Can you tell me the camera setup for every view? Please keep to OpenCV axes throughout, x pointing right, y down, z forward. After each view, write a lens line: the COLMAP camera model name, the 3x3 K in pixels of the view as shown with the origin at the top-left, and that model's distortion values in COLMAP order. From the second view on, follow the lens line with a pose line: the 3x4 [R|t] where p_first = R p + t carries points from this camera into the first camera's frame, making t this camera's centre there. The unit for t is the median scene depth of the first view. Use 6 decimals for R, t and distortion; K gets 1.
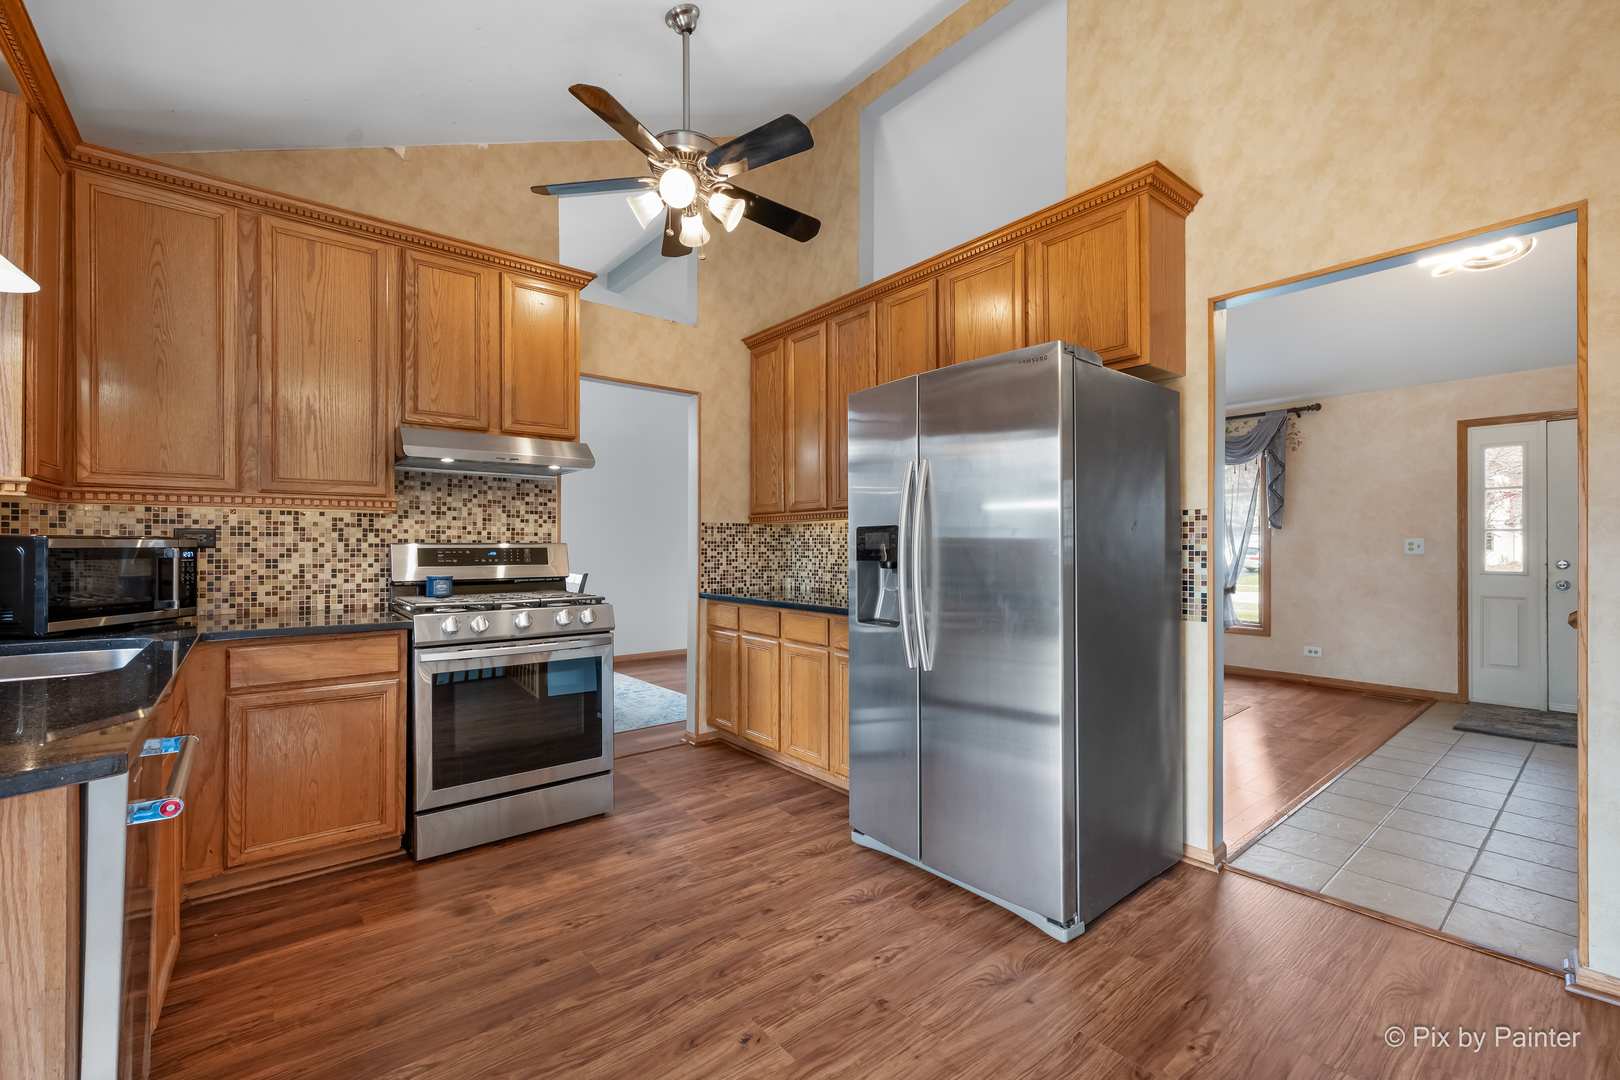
lens RADIAL K [[679.9, 0, 811.2], [0, 679.9, 543.7], [0, 0, 1]] dist [0.002599, 0.000104]
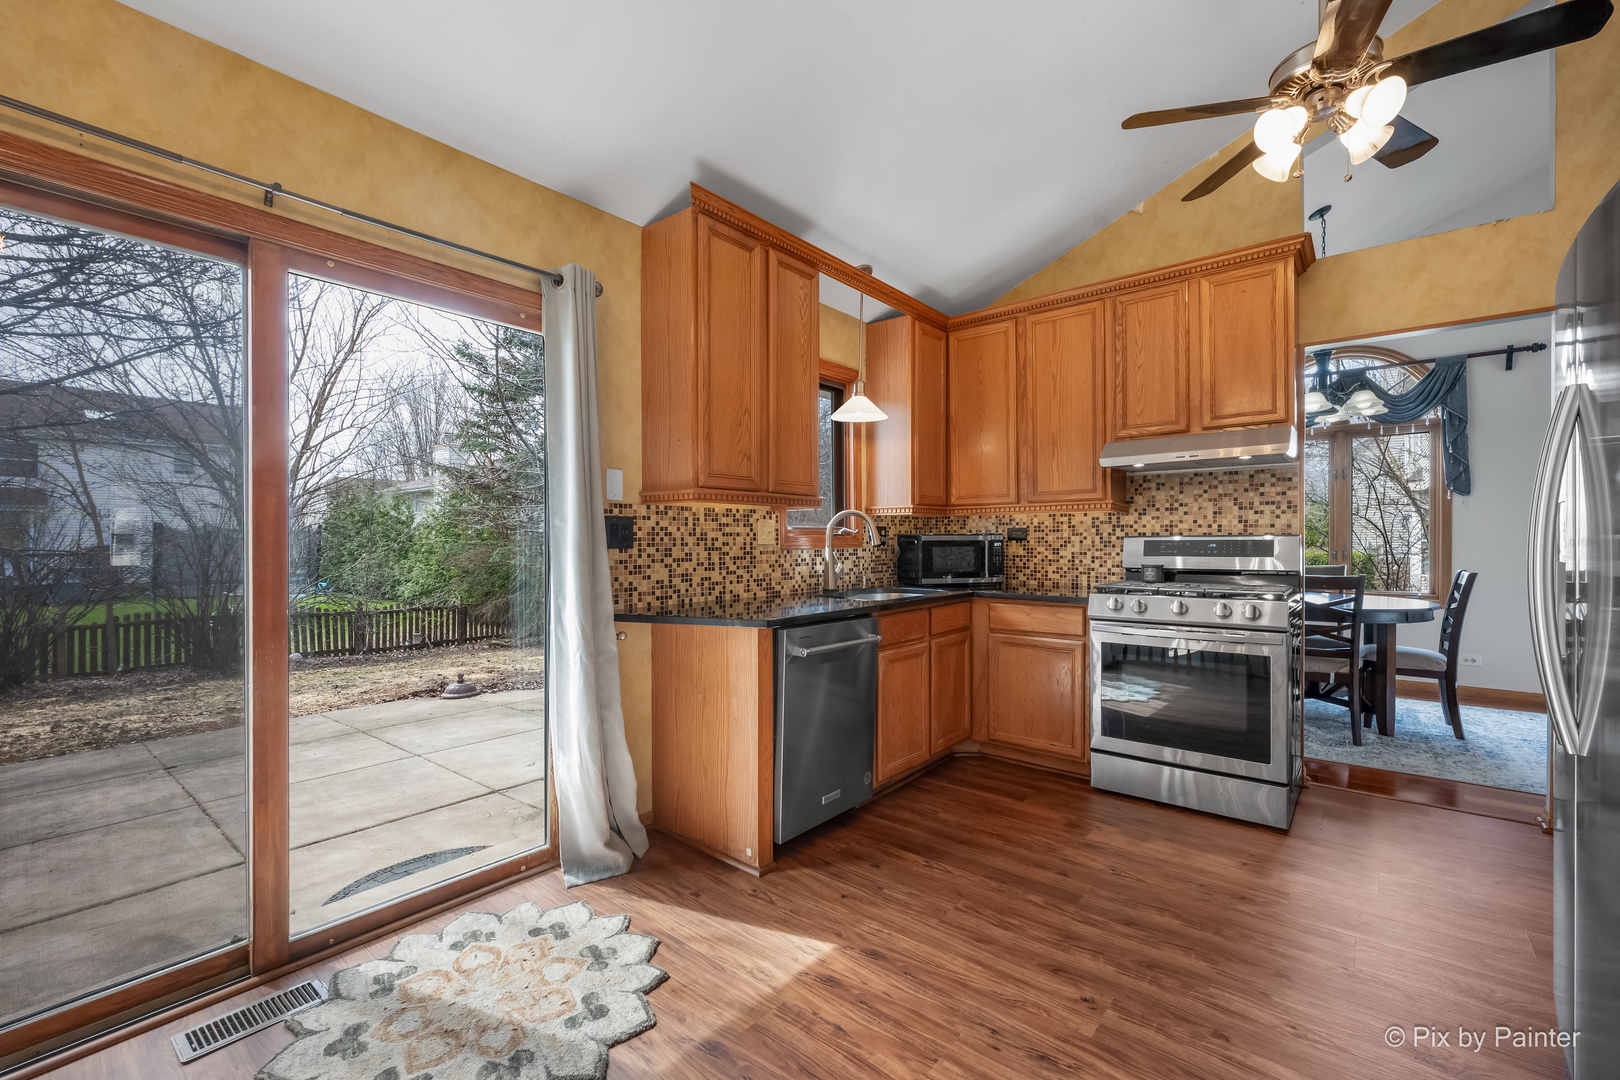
lens RADIAL K [[679.9, 0, 810.4], [0, 679.9, 542.1], [0, 0, 1]] dist [0.002599, 0.000104]
pose [[0.195861, 0.001289, -0.980631, 0.496161], [0.007546, 0.999968, 0.002821, 0.001948], [0.980603, -0.007952, 0.195845, 0.212847]]
